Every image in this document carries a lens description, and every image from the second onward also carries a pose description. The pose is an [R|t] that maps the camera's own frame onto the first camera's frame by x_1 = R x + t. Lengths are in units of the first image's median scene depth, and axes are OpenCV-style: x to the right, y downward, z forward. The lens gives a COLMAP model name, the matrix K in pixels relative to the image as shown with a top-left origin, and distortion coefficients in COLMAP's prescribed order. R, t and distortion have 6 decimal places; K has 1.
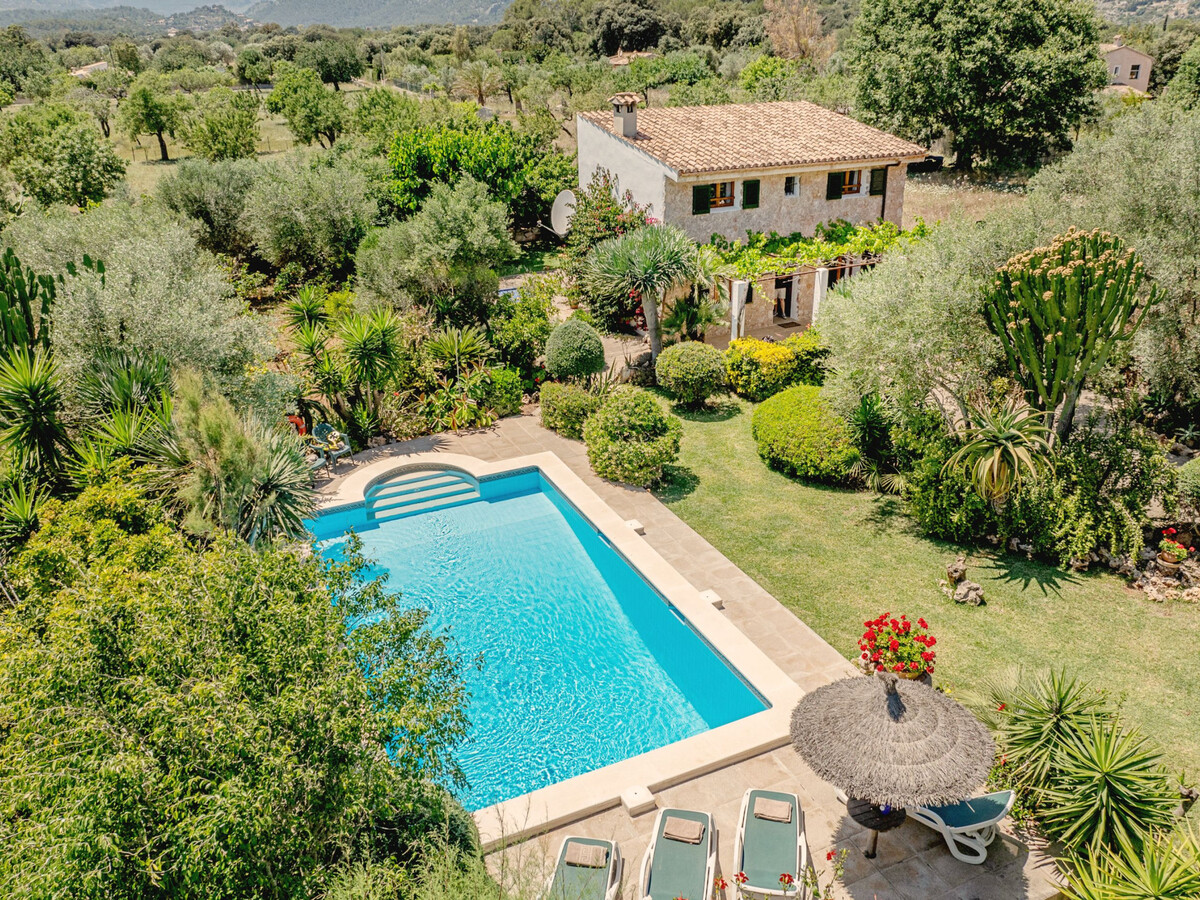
lens RADIAL K [[959.5, 0, 598.4], [0, 959.5, 449.1], [0, 0, 1]] dist [-0.039067, 0.002593]
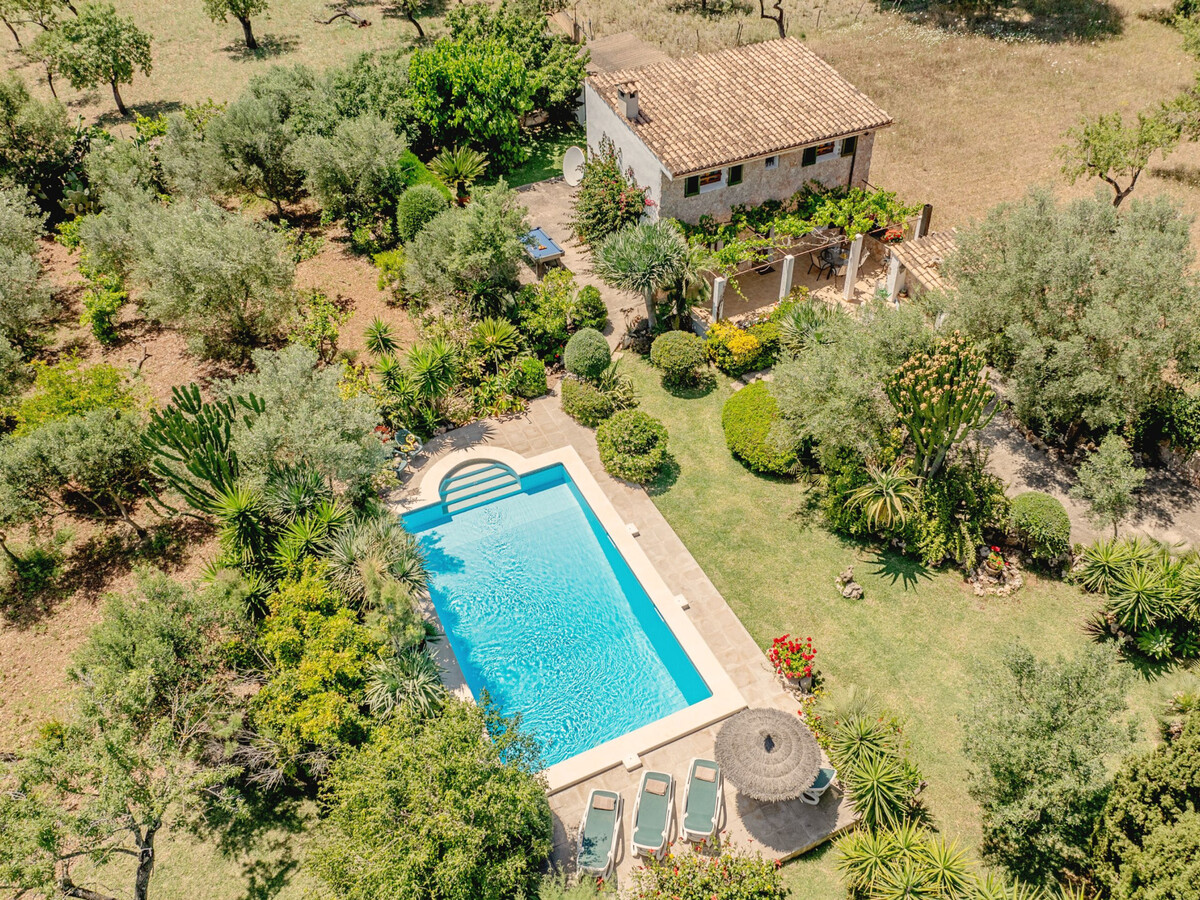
lens RADIAL K [[959.5, 0, 597.1], [0, 959.5, 453.6], [0, 0, 1]] dist [-0.039067, 0.002593]
pose [[0.999997, -0.001701, -0.001755, -0.011198], [0.002153, 0.952847, 0.303444, -0.425540], [0.001156, -0.303446, 0.952848, -0.310306]]
